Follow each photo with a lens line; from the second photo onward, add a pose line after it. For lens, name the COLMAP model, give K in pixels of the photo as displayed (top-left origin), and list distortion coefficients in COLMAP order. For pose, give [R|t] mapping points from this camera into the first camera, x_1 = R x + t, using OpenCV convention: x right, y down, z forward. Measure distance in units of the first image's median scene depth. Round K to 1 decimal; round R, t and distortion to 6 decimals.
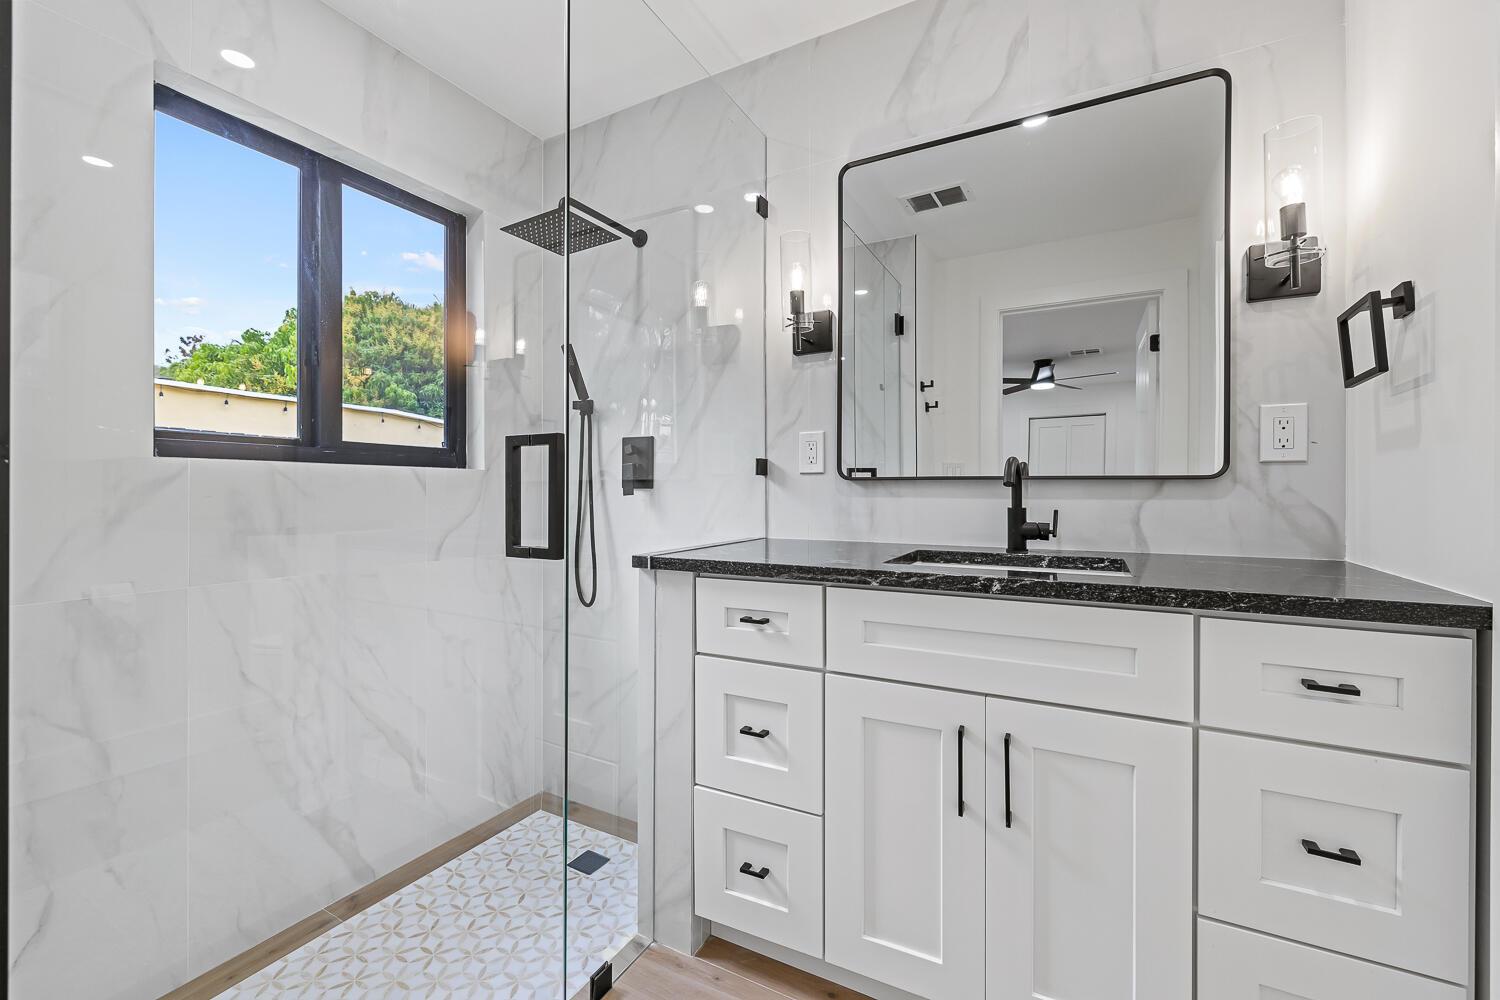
lens RADIAL K [[626.8, 0, 747.5], [0, 626.8, 501.9], [0, 0, 1]] dist [0.001569, -0.000648]
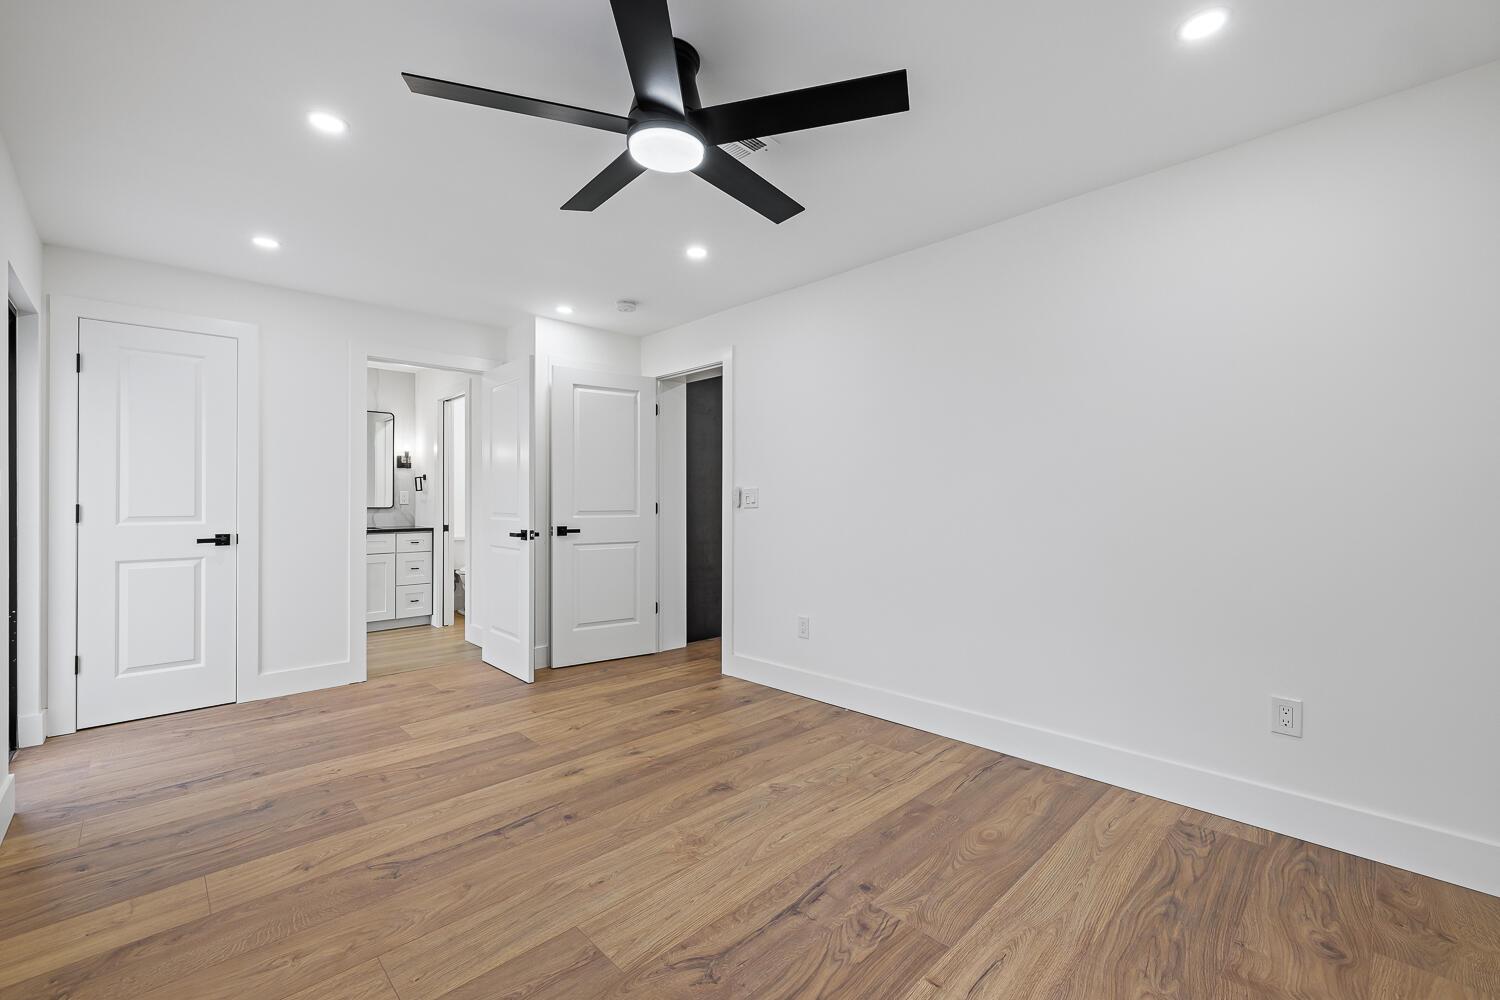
lens RADIAL K [[626.8, 0, 750.2], [0, 626.8, 497.8], [0, 0, 1]] dist [0.001569, -0.000648]
pose [[0.312449, 0.004680, 0.949923, -2.642038], [-0.003382, 0.999987, -0.003814, -0.102792], [-0.949929, -0.002021, 0.312461, -2.760249]]
